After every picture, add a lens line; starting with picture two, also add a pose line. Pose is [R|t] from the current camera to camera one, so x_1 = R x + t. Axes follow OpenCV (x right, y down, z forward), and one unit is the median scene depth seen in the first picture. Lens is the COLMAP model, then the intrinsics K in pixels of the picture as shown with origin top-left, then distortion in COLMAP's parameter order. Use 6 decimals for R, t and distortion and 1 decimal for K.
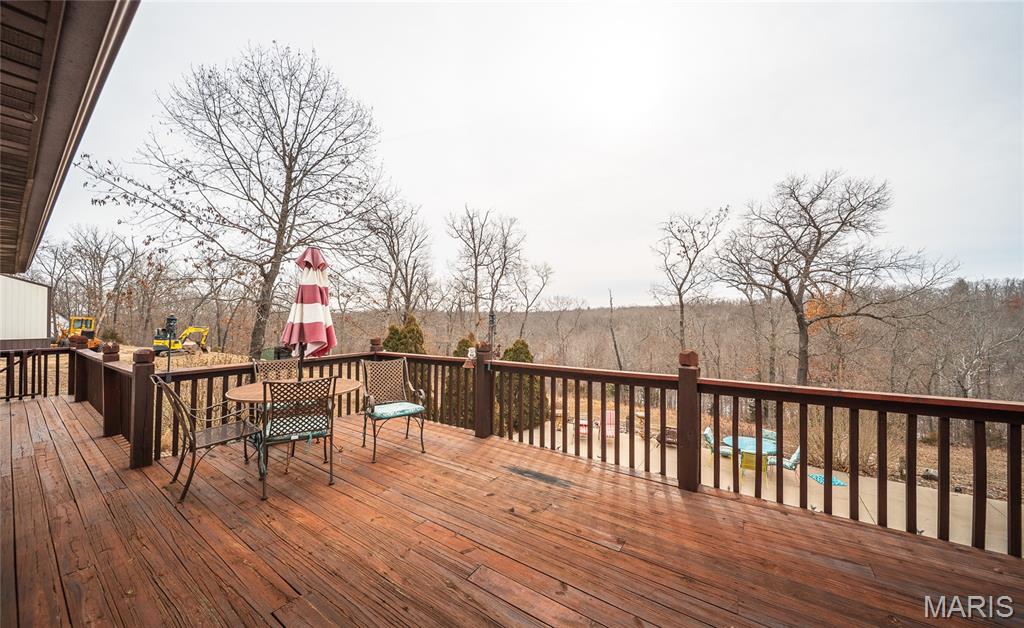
lens RADIAL K [[361.8, 0, 499.8], [0, 361.8, 314.6], [0, 0, 1]] dist [0.000376, -0.000265]
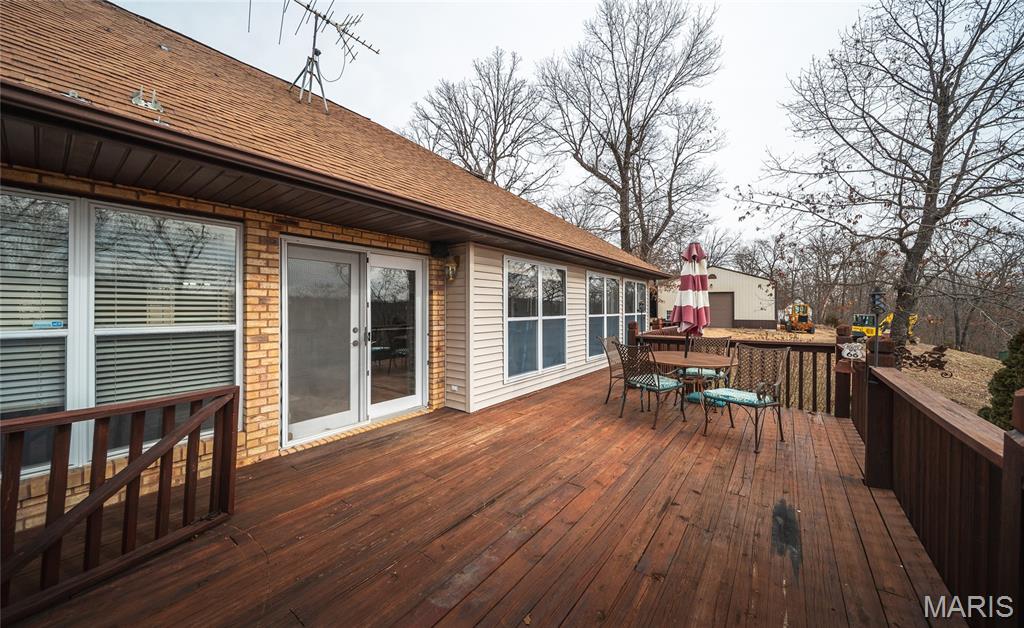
lens RADIAL K [[361.8, 0, 509.9], [0, 361.8, 309.0], [0, 0, 1]] dist [0.000376, -0.000265]
pose [[-0.039382, 0.005437, -0.999209, 0.785633], [0.015019, 0.999875, 0.004848, 0.018767], [0.999111, -0.014816, -0.039458, 0.493144]]
